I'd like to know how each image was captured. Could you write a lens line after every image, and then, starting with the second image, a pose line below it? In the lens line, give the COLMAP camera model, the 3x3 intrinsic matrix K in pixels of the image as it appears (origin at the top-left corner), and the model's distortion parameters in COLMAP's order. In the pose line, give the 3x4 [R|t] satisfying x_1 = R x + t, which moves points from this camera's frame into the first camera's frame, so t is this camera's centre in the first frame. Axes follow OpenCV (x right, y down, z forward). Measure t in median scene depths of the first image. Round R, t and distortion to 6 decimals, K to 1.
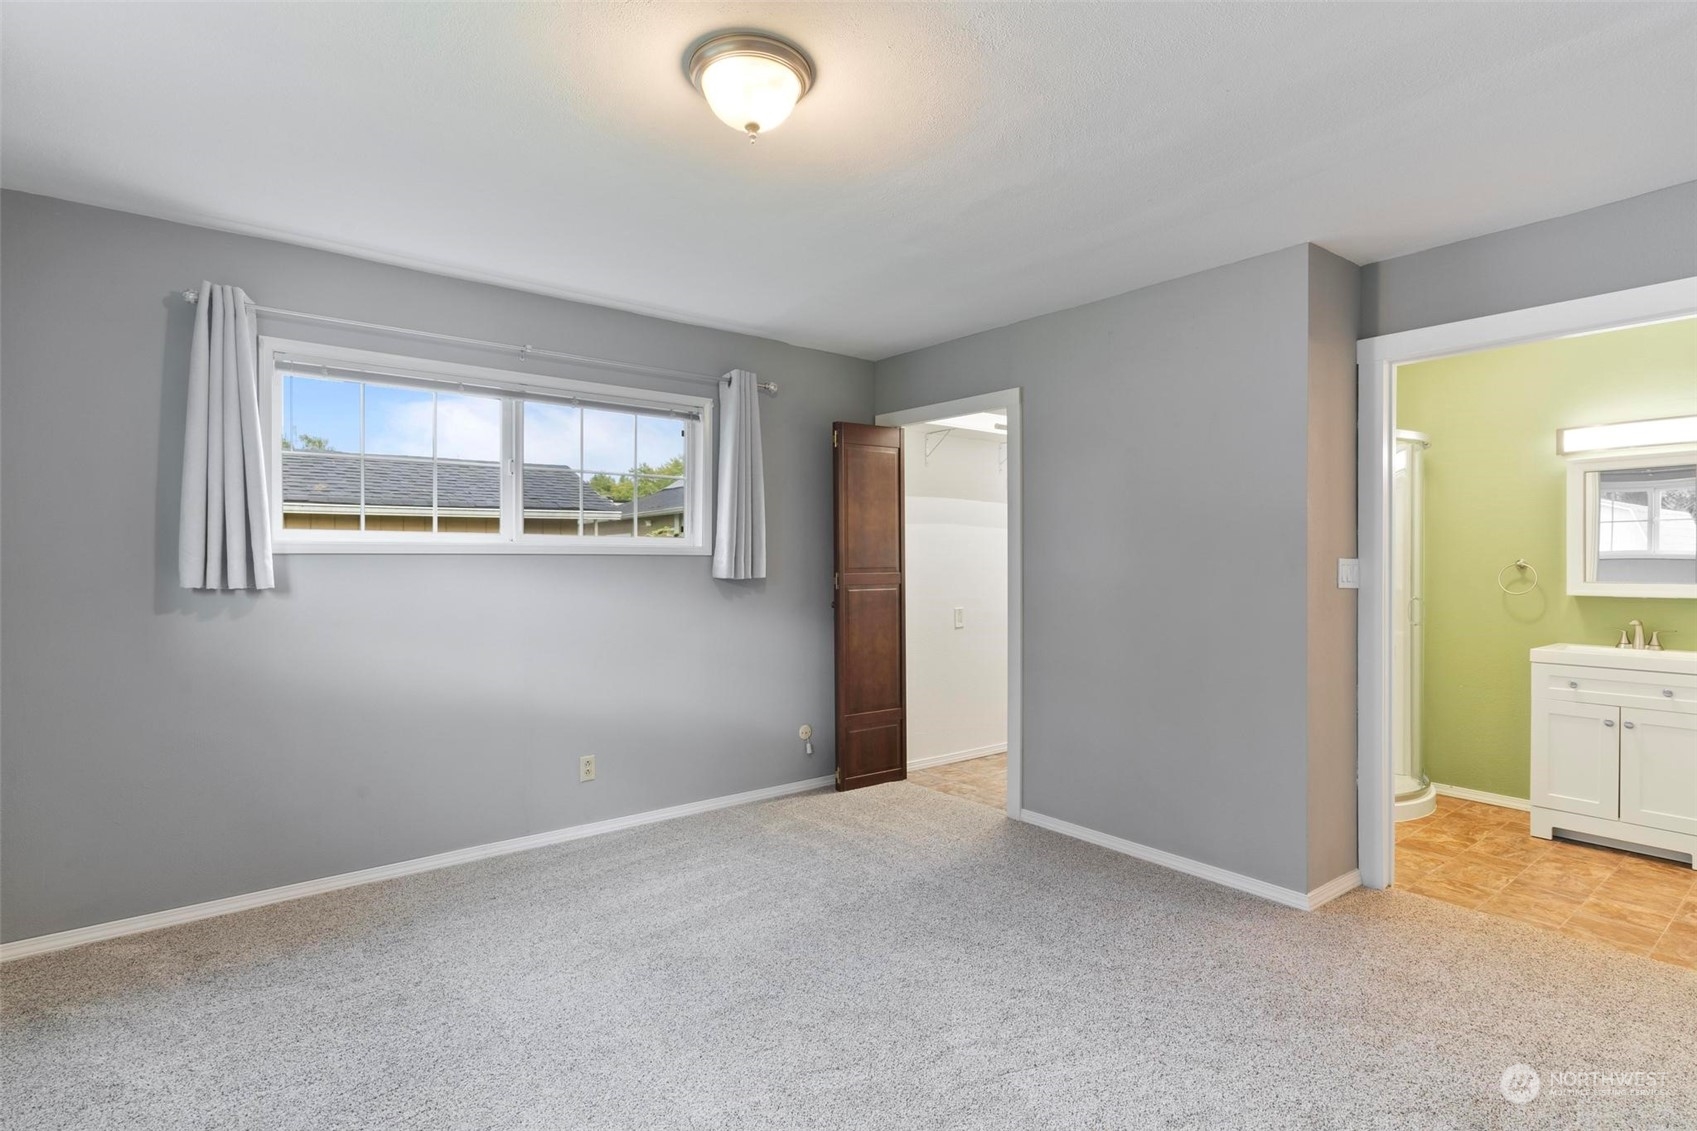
lens RADIAL K [[828.1, 0, 848.5], [0, 828.1, 565.5], [0, 0, 1]] dist [0.001106, 0.001127]
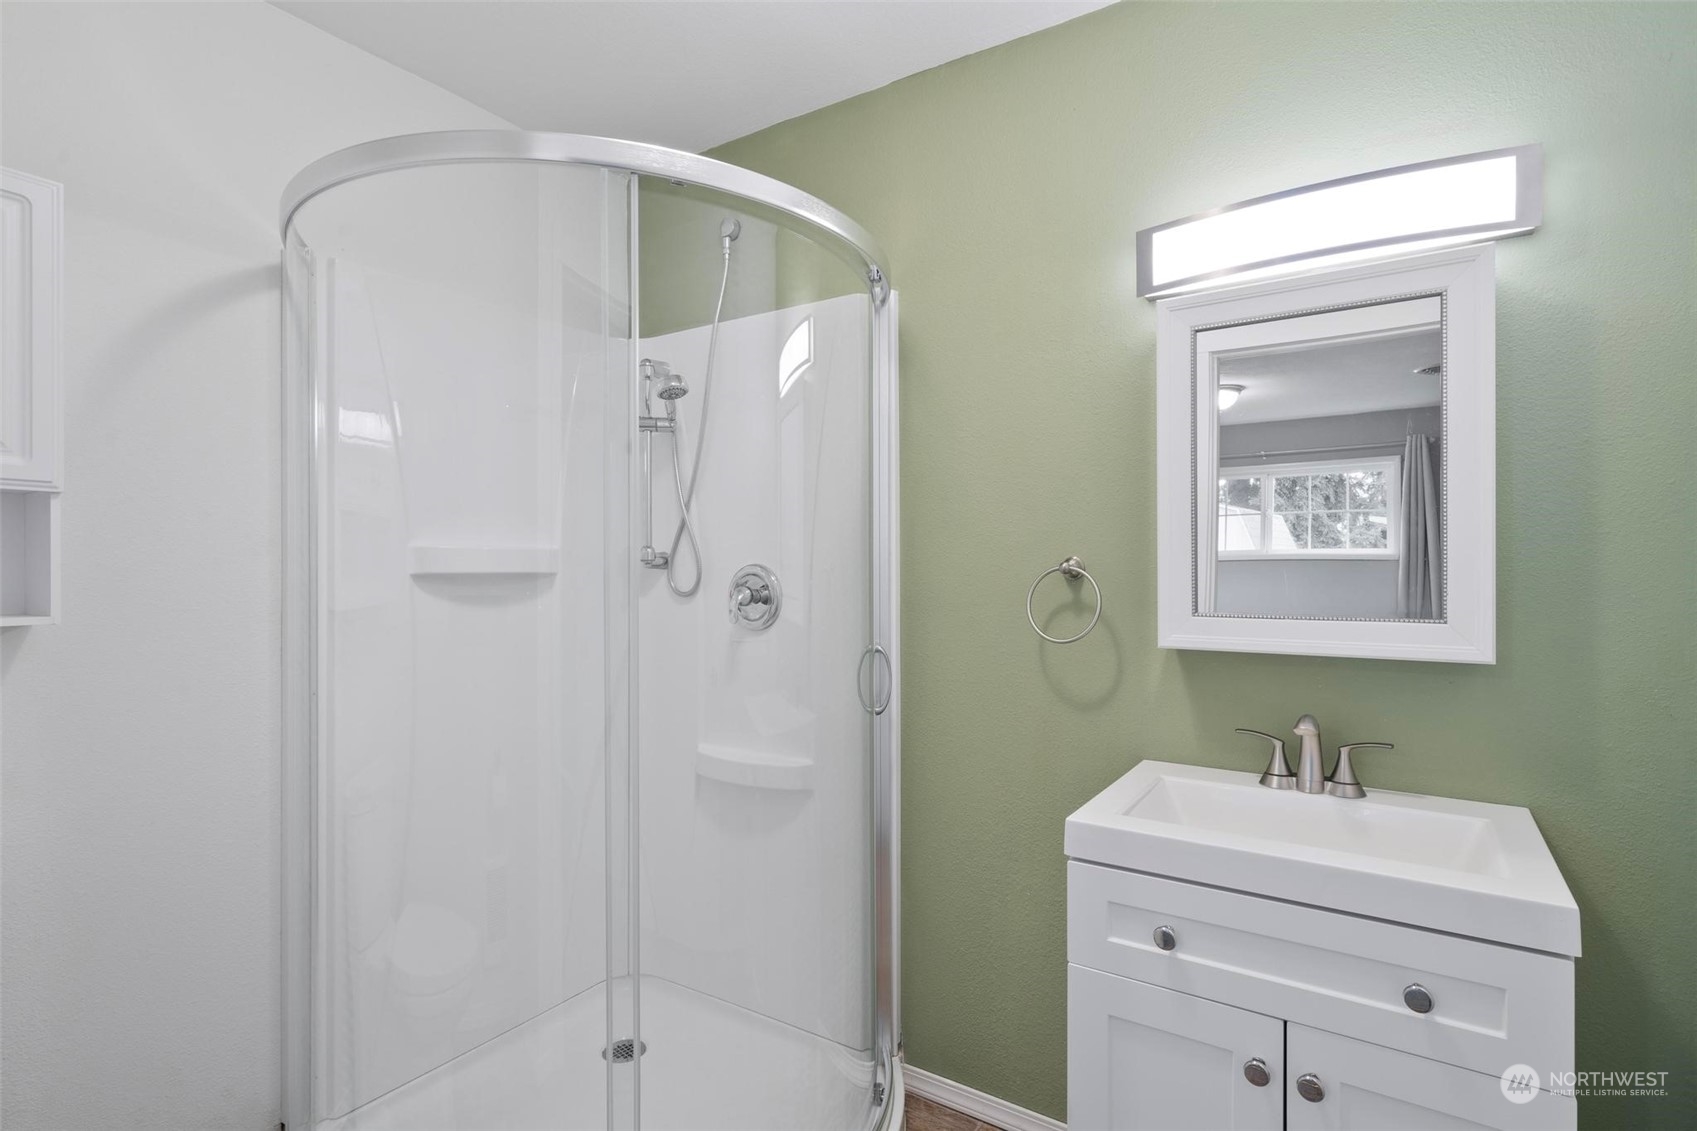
lens RADIAL K [[828.1, 0, 848.5], [0, 828.1, 565.5], [0, 0, 1]] dist [0.001106, 0.001127]
pose [[0.947624, 0.000903, 0.319387, 0.626627], [0.000116, 0.999995, -0.003172, -0.002080], [-0.319389, 0.003043, 0.947619, 0.703056]]
